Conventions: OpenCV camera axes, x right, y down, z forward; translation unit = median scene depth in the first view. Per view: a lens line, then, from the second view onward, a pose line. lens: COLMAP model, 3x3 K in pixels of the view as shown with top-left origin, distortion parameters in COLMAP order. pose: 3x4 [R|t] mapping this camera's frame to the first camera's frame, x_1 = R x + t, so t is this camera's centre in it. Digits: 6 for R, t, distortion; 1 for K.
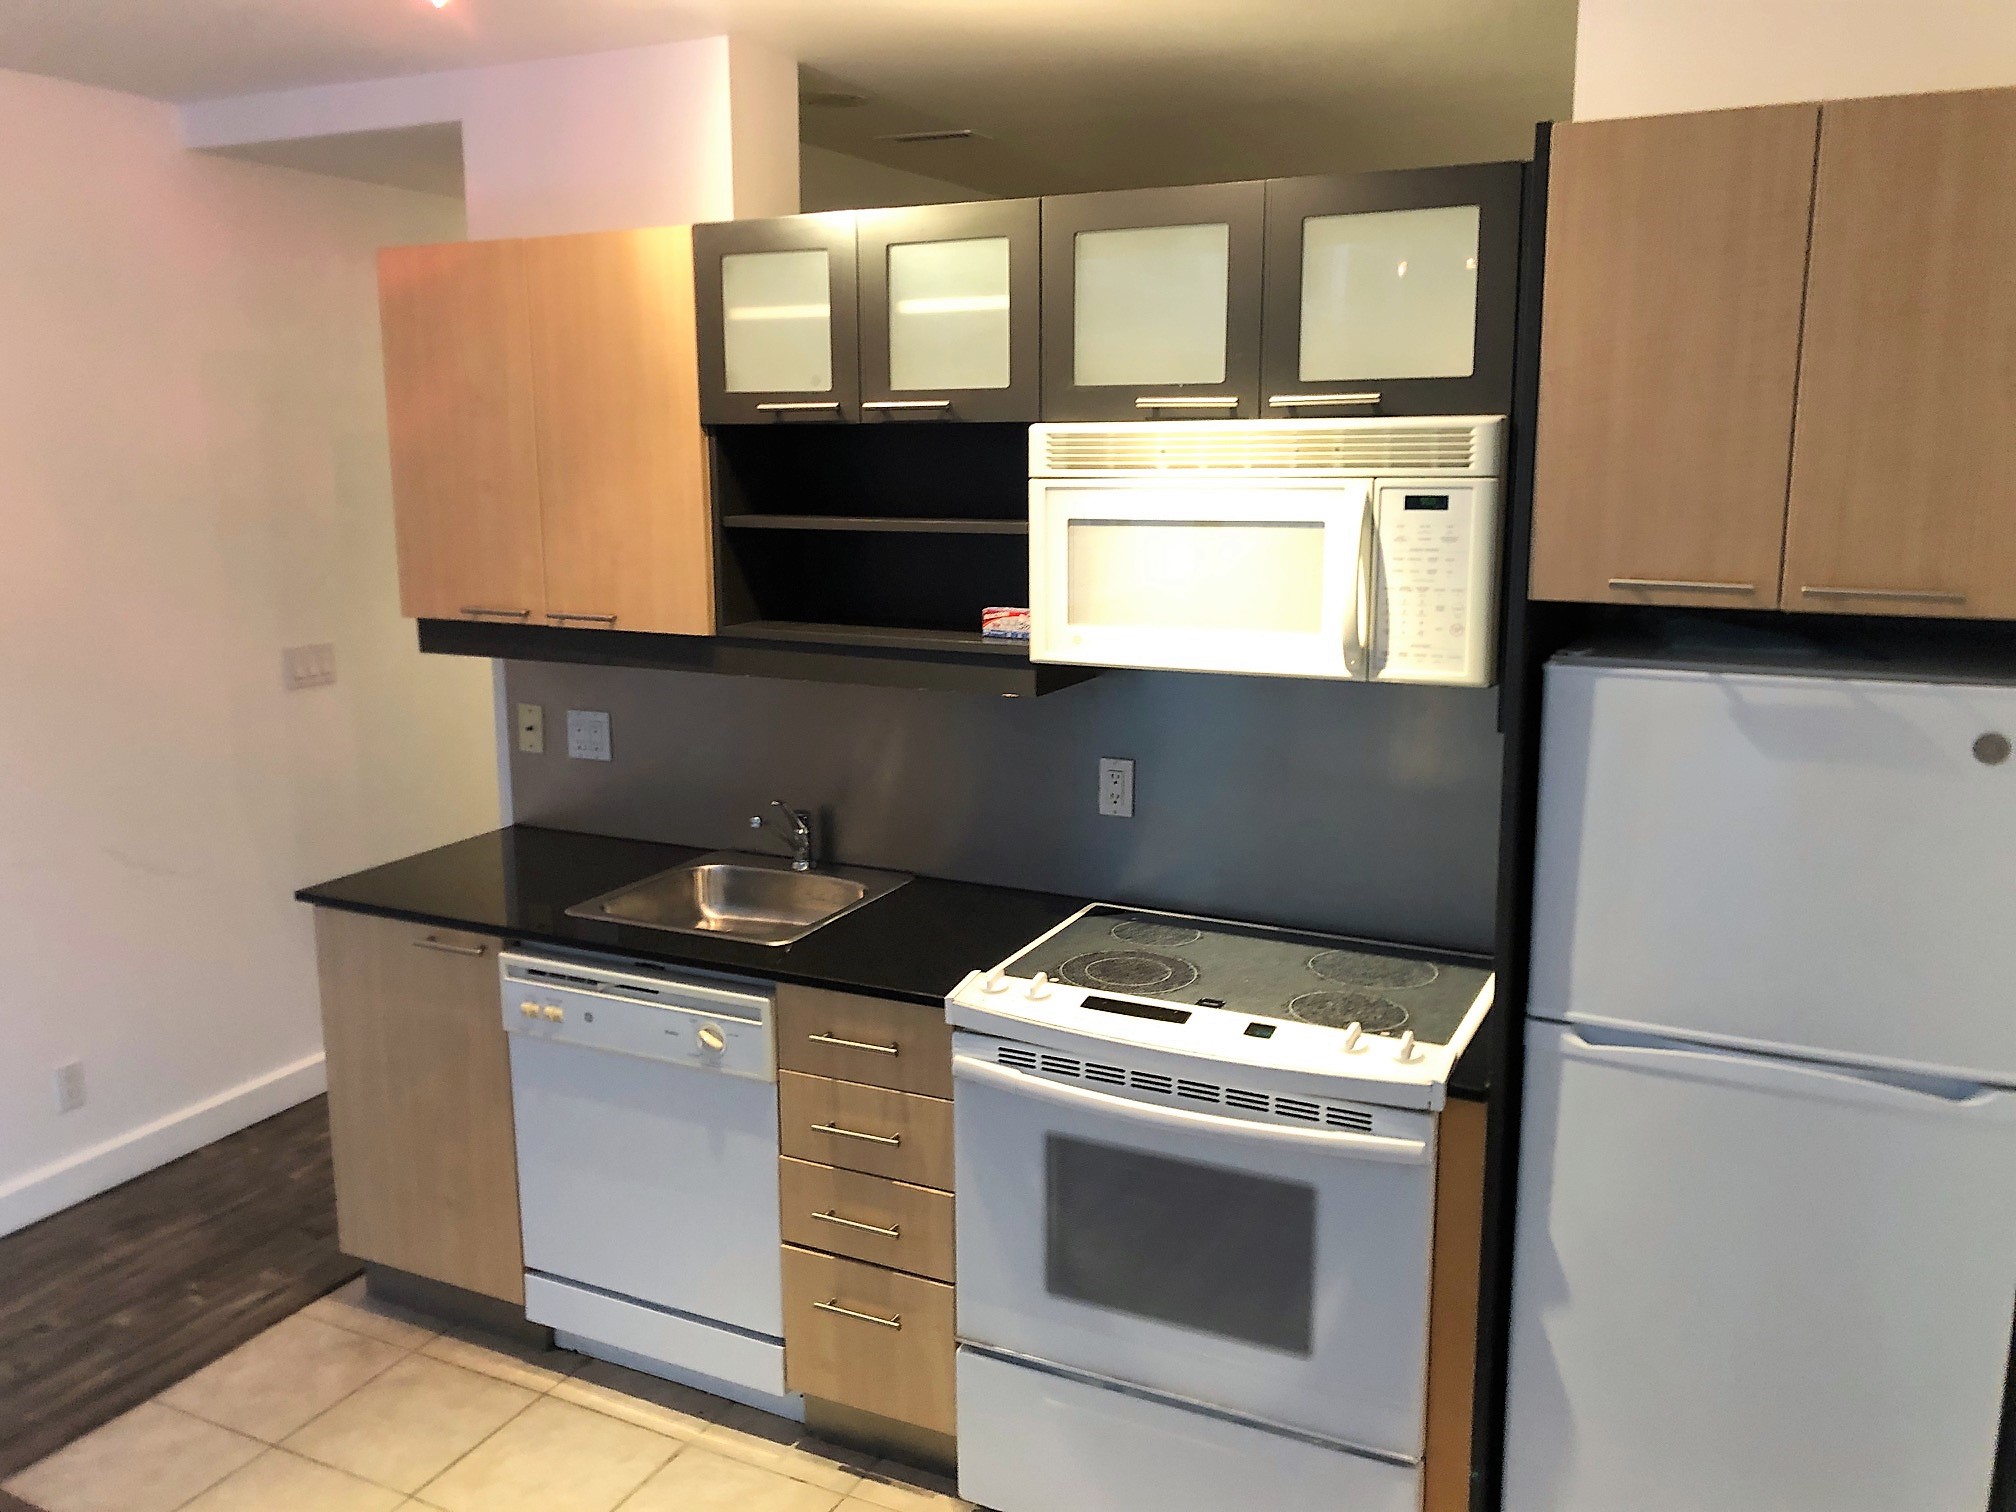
lens RADIAL K [[1634.4, 0, 1007.5], [0, 1634.4, 742.2], [0, 0, 1]] dist [0.027088, -0.007156]
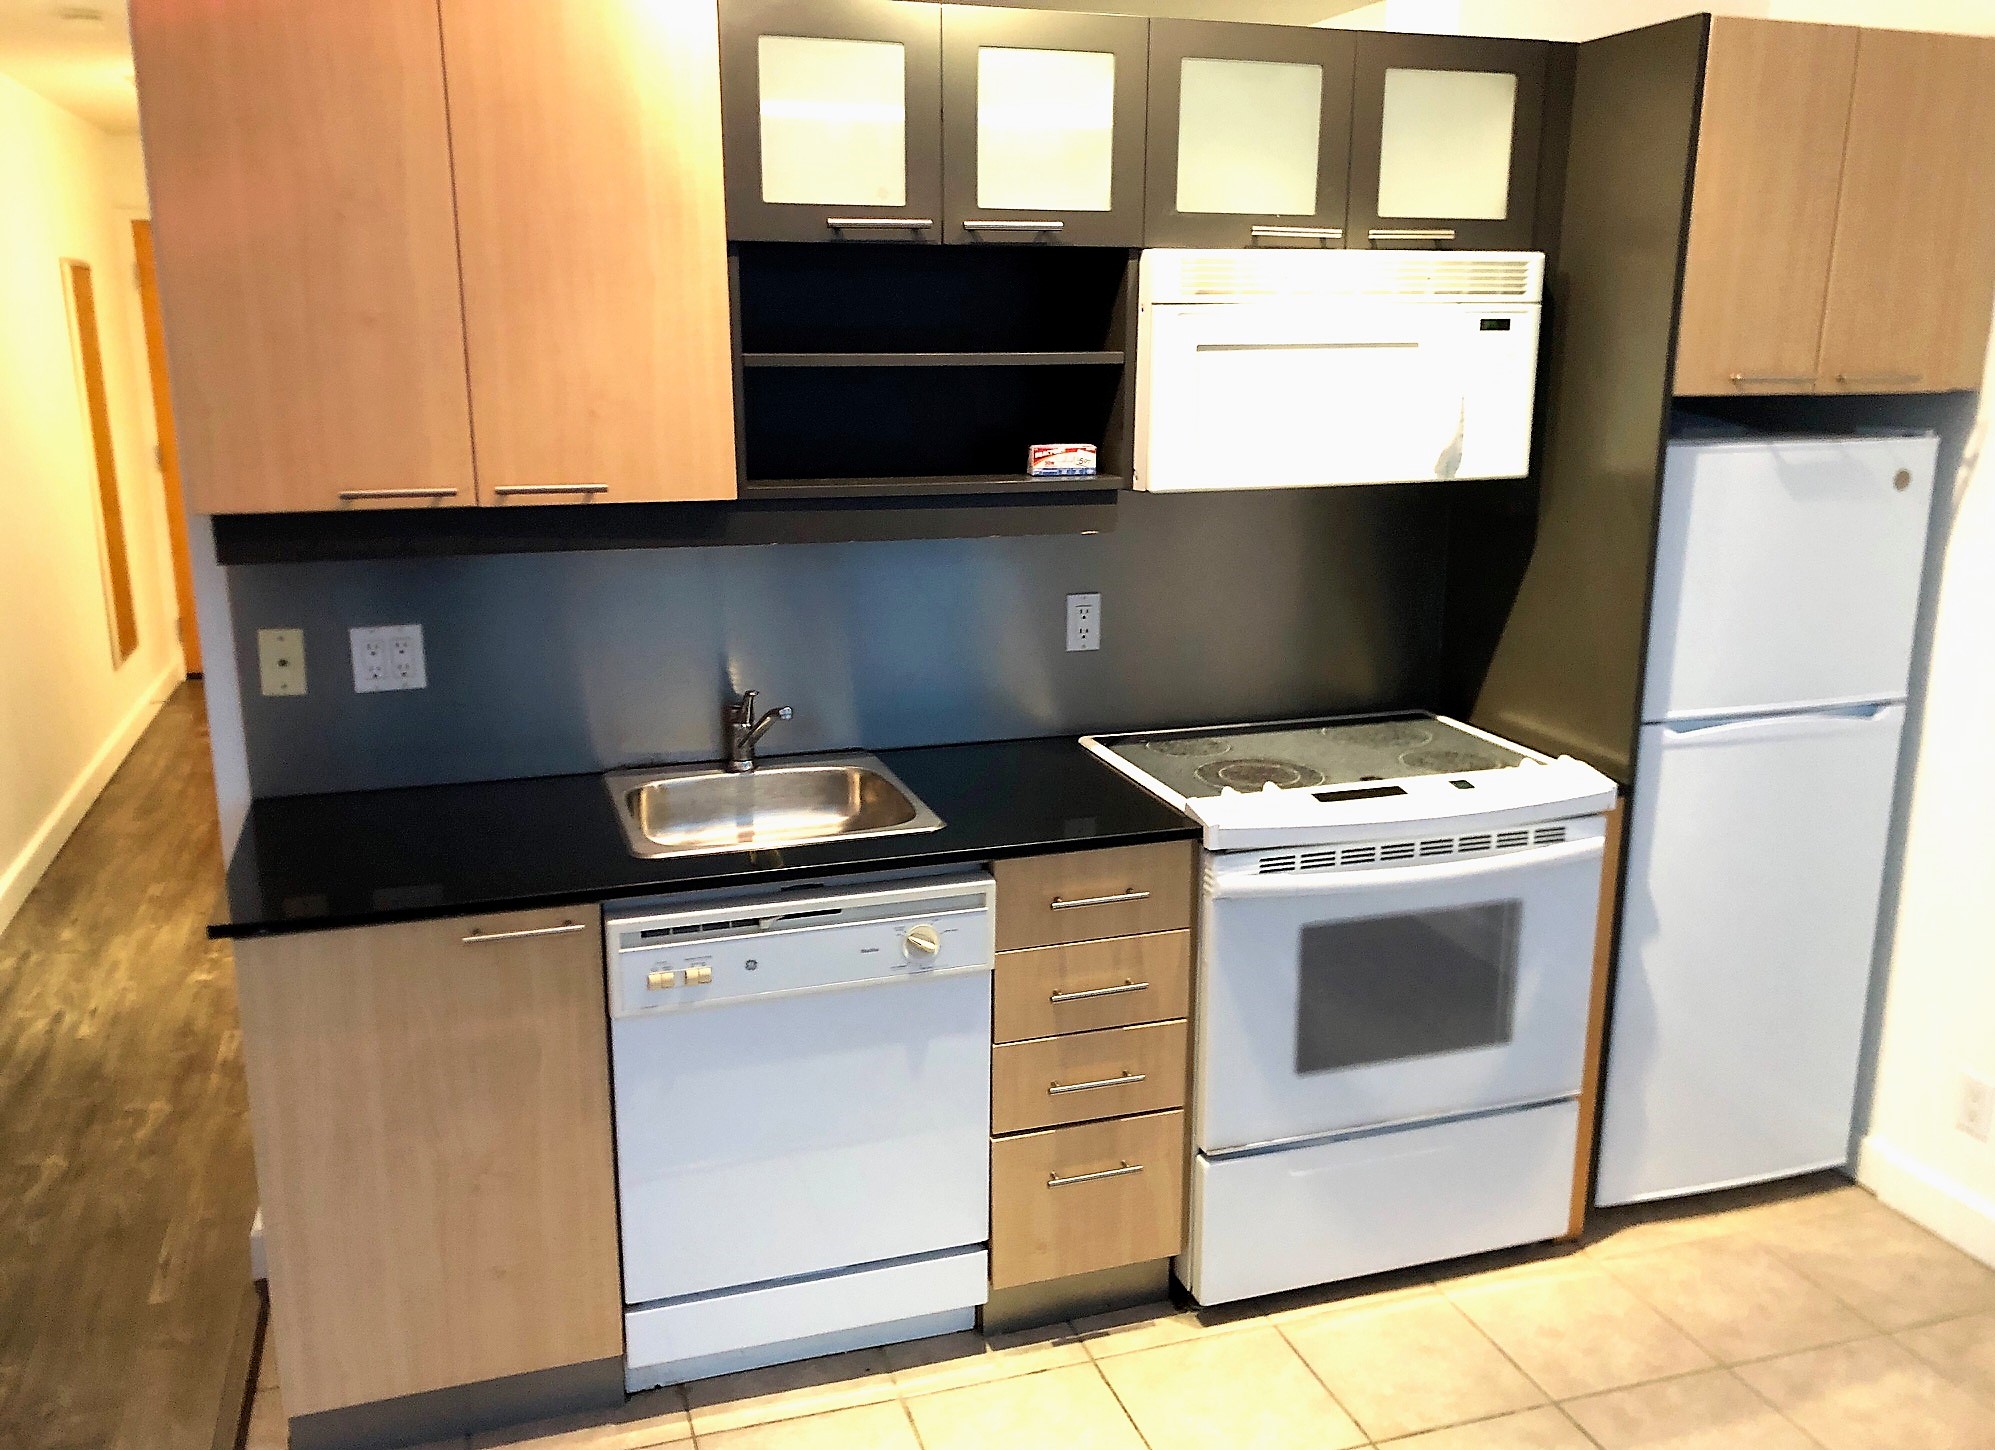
lens RADIAL K [[1664.4, 0, 997.6], [0, 1664.4, 738.8], [0, 0, 1]] dist [0.040307, -0.022331]
pose [[0.710146, -0.165878, 0.684235, -0.761612], [0.122946, 0.986134, 0.111466, -0.024925], [-0.693237, 0.004966, 0.720692, 0.319748]]
